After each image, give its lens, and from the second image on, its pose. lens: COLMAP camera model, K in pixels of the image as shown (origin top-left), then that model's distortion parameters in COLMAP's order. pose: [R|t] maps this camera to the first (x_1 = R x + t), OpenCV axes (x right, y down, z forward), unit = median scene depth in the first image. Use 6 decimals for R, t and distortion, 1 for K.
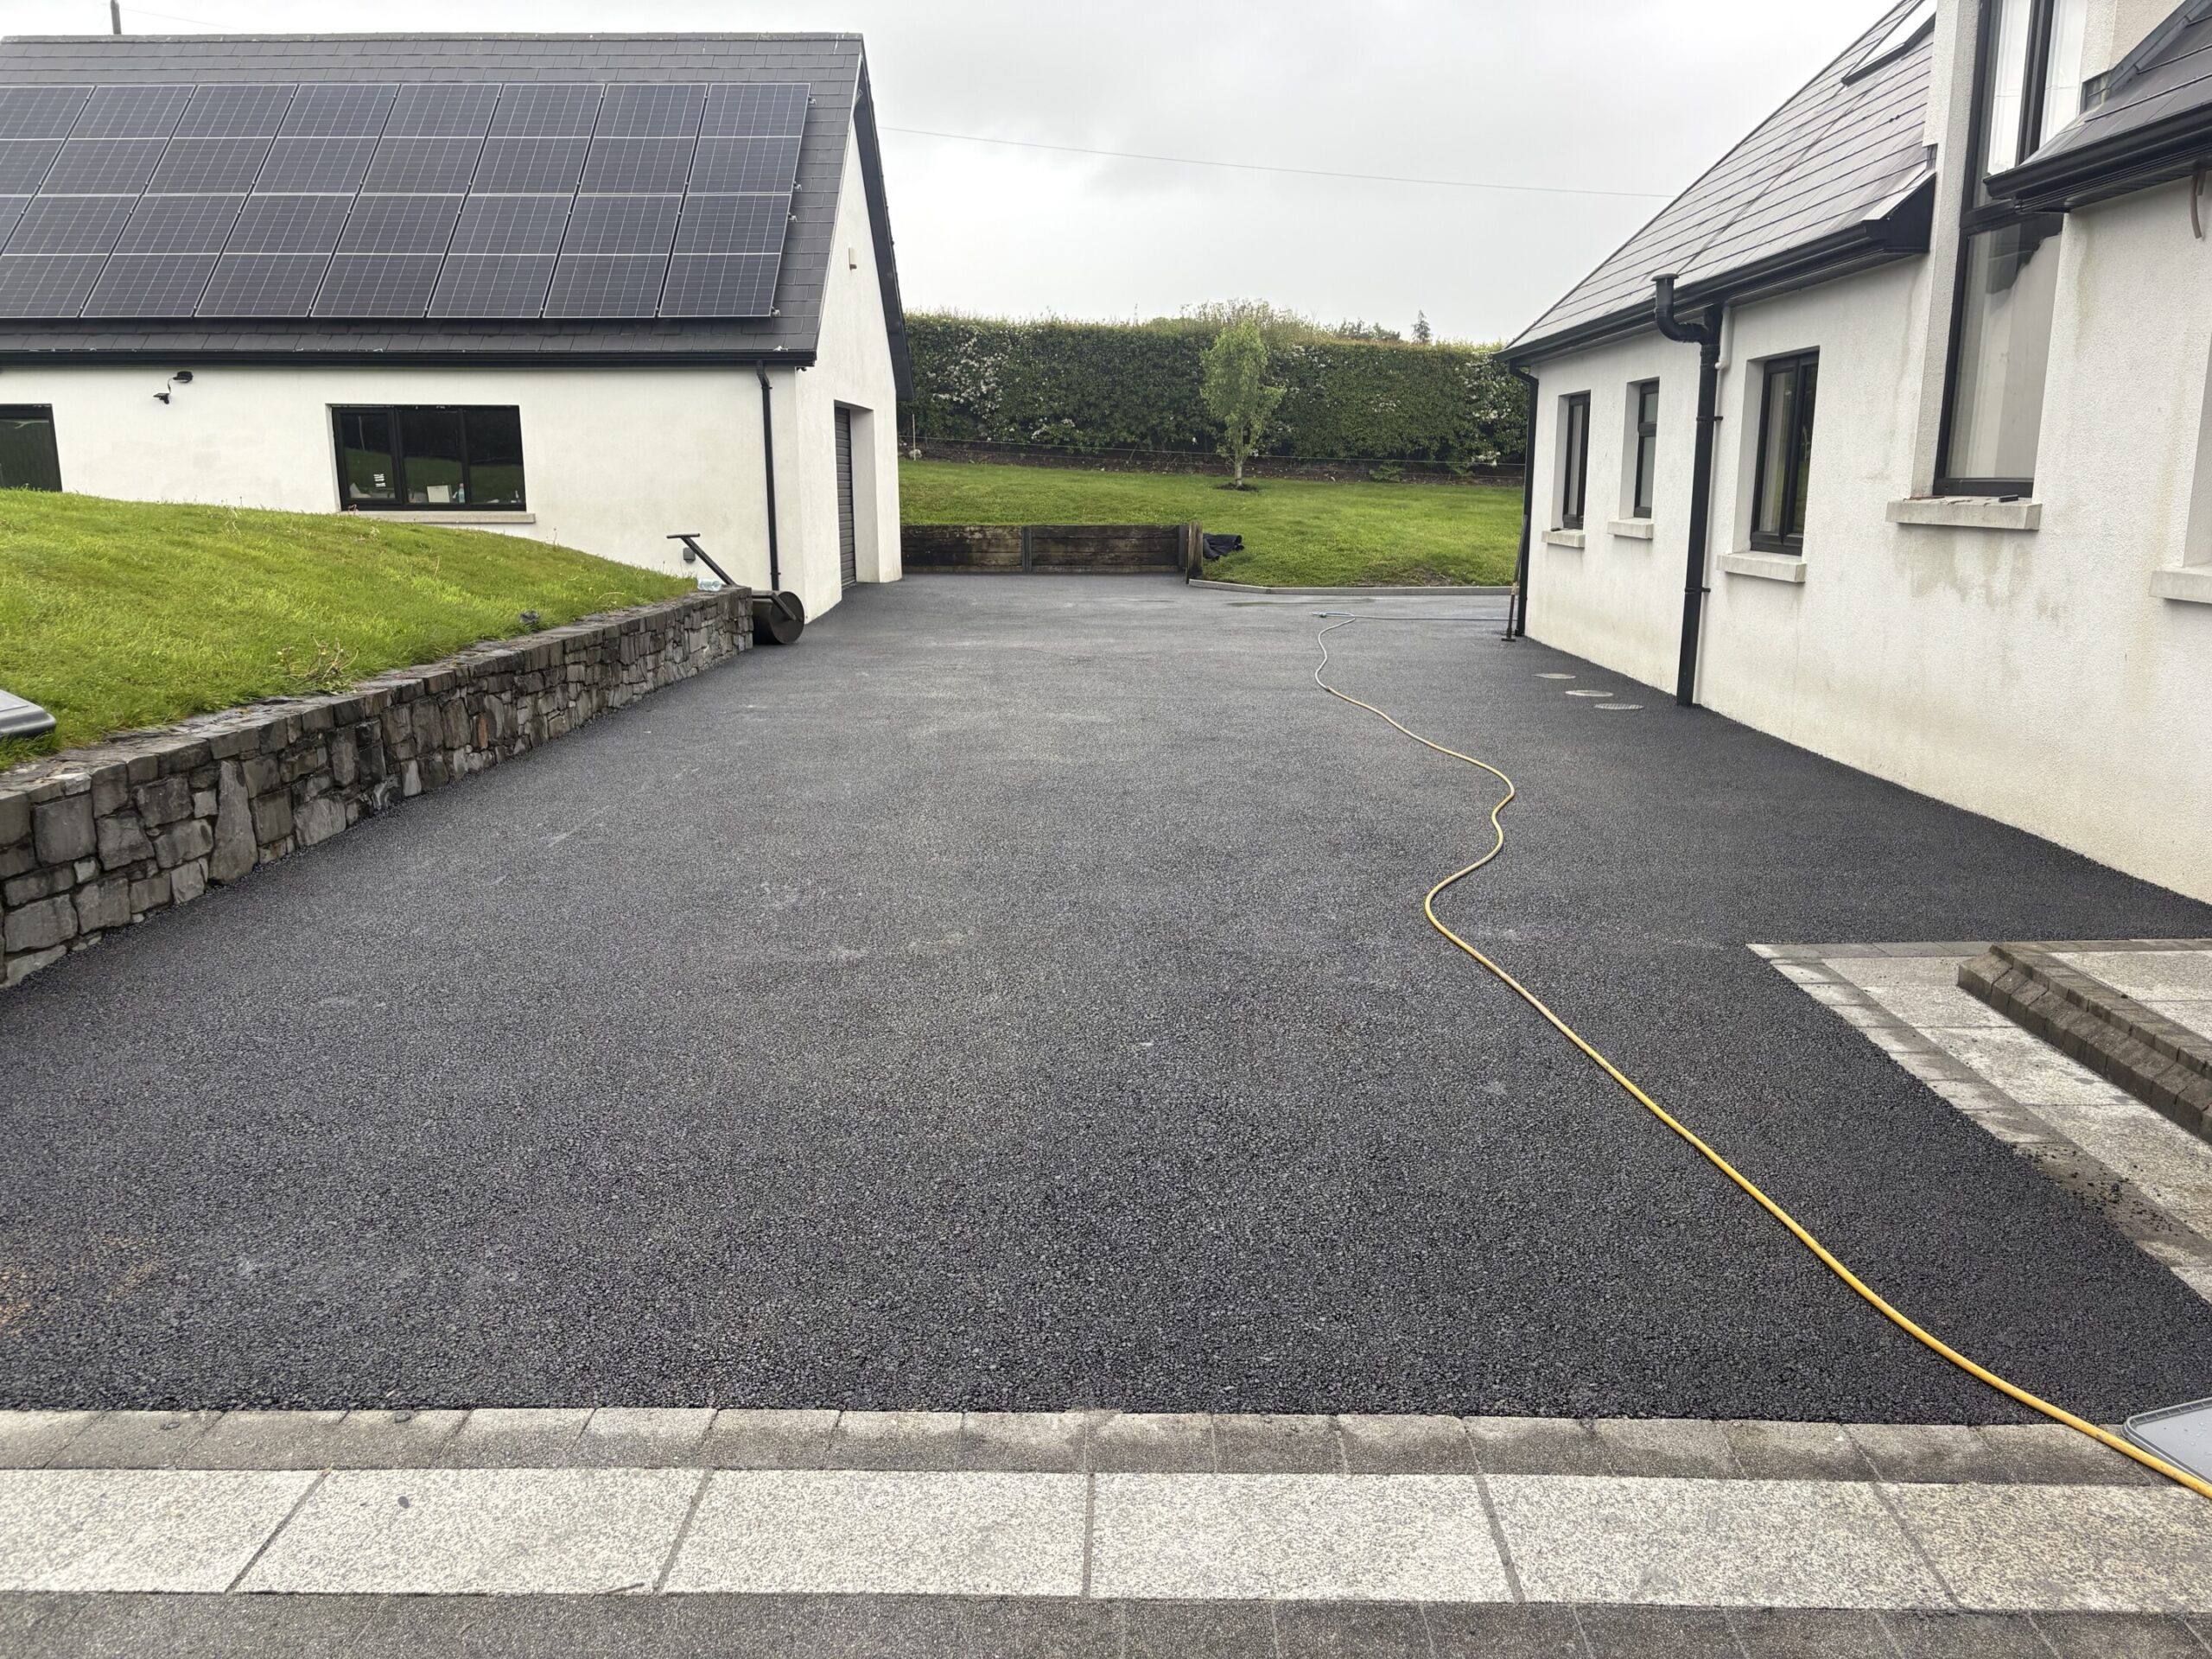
lens RADIAL K [[1737.9, 0, 1067.9], [0, 1737.9, 826.8], [0, 0, 1]] dist [0.032551, -0.006287]
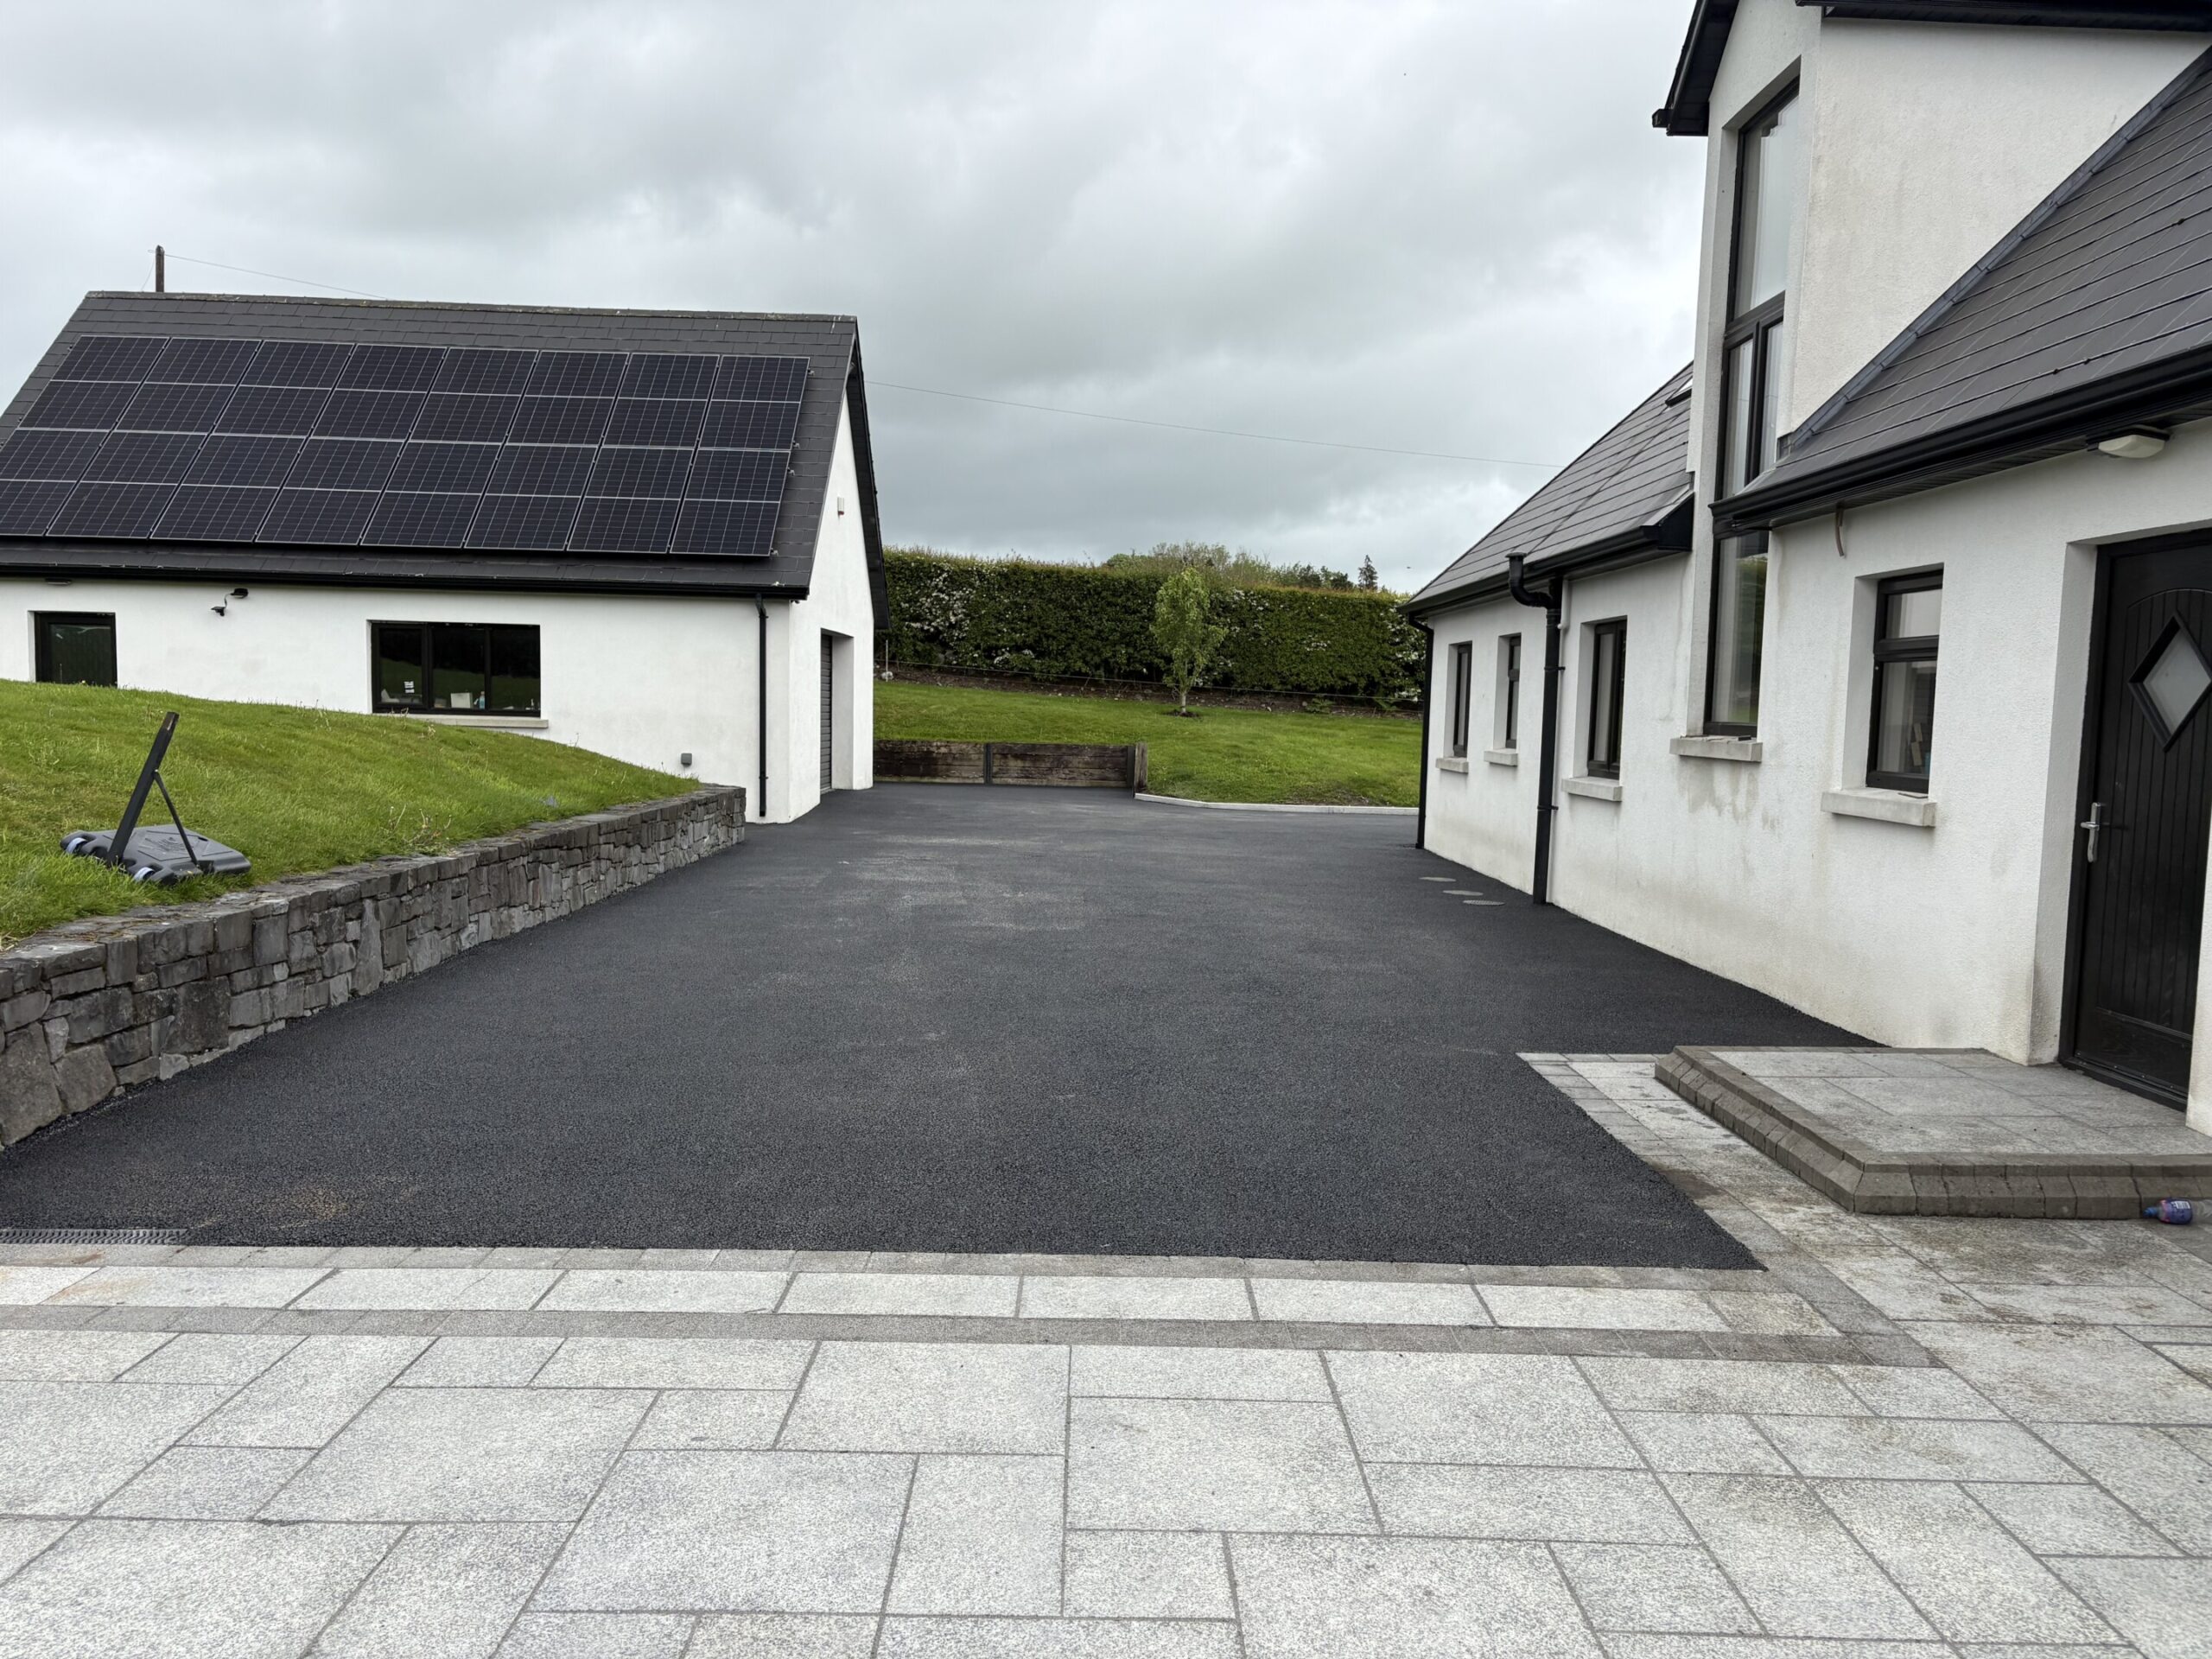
lens RADIAL K [[1739.2, 0, 1106.0], [0, 1739.2, 829.5], [0, 0, 1]] dist [0.010261, -0.004588]
pose [[0.998637, 0.024107, 0.046290, 0.001402], [-0.018156, 0.991999, -0.124933, 0.032921], [-0.048931, 0.123922, 0.991085, -0.163396]]
